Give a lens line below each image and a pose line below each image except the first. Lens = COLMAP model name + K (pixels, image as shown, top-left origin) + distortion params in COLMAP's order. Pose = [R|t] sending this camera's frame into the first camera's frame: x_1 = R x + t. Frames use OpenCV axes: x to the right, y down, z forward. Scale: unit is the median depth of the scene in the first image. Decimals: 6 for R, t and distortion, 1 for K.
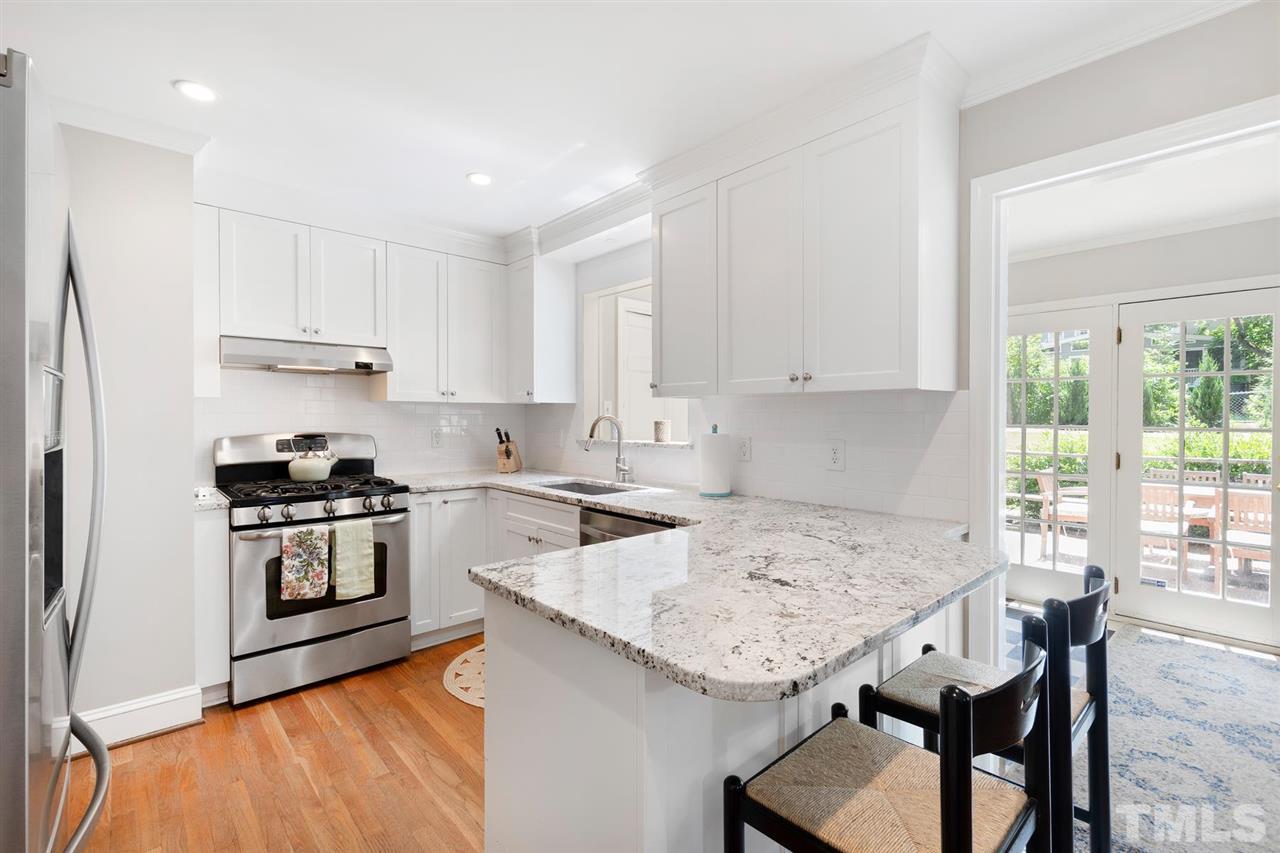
lens RADIAL K [[558.3, 0, 647.0], [0, 558.3, 425.5], [0, 0, 1]] dist [0.003386, -0.000811]
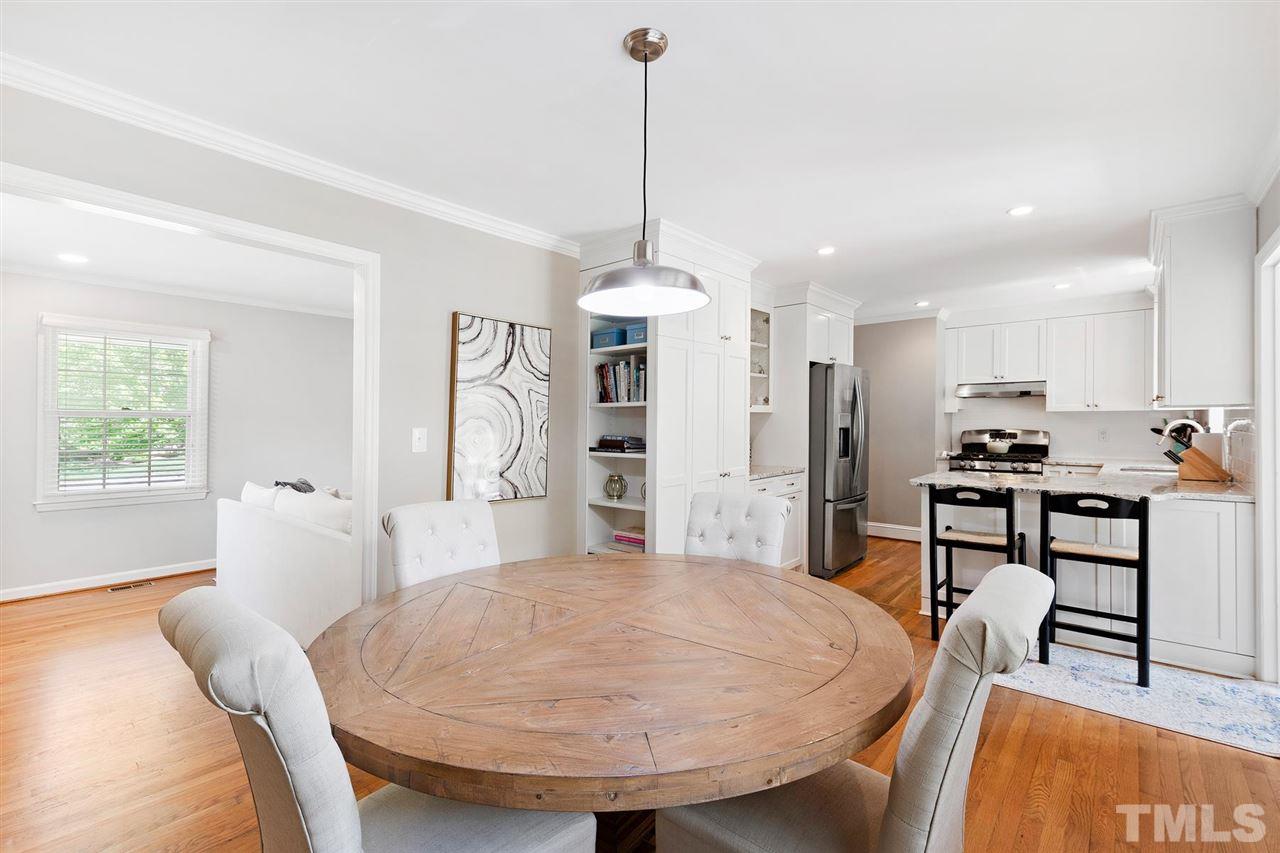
lens RADIAL K [[558.3, 0, 651.8], [0, 558.3, 420.3], [0, 0, 1]] dist [0.003386, -0.000811]
pose [[0.145337, -0.001552, -0.989381, 1.229375], [-0.015806, 0.999868, -0.003890, 0.010673], [0.989256, 0.016203, 0.145293, -0.512173]]
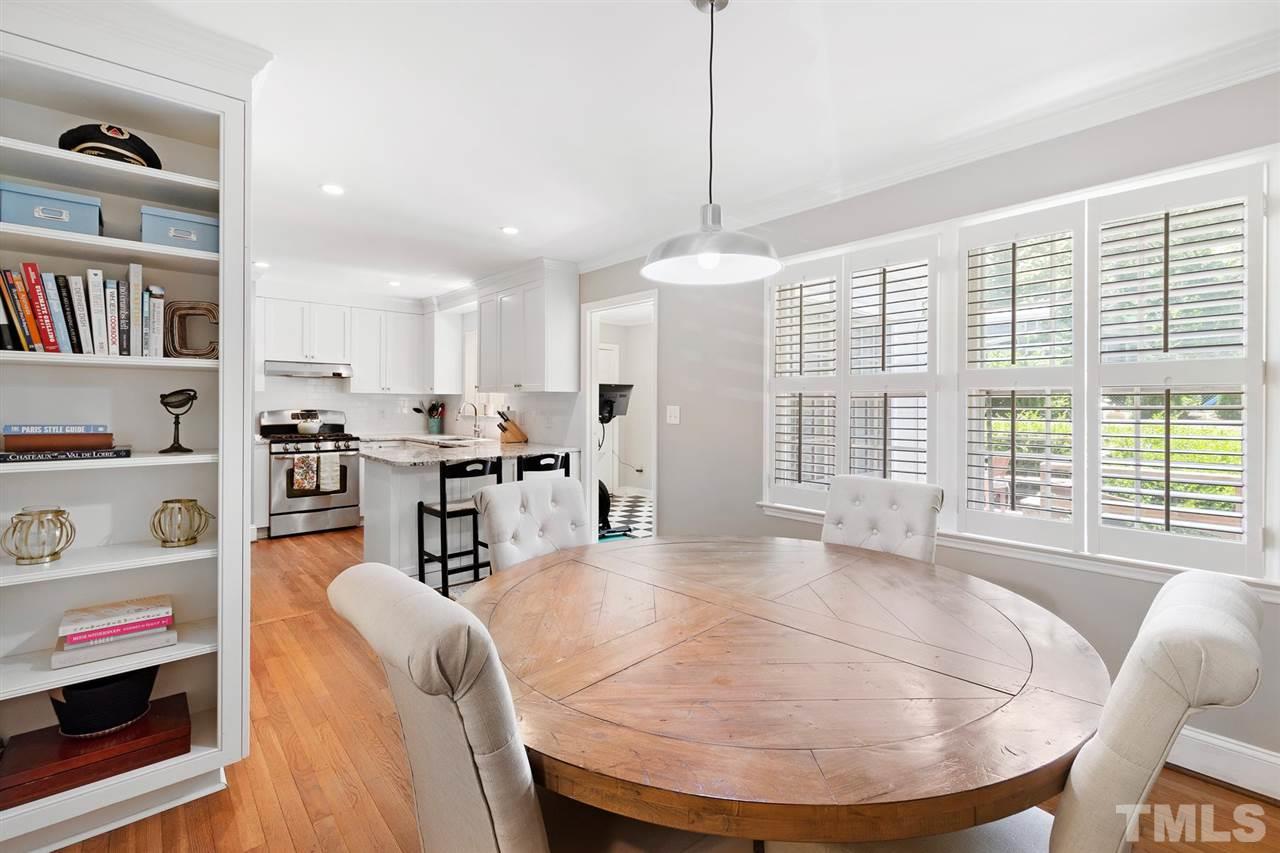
lens RADIAL K [[558.3, 0, 642.5], [0, 558.3, 415.4], [0, 0, 1]] dist [0.003386, -0.000811]
pose [[0.999841, 0.008093, -0.015893, 0.616627], [-0.008092, 0.999967, 0.000125, 0.026648], [0.015894, 0.000004, 0.999874, -0.968916]]
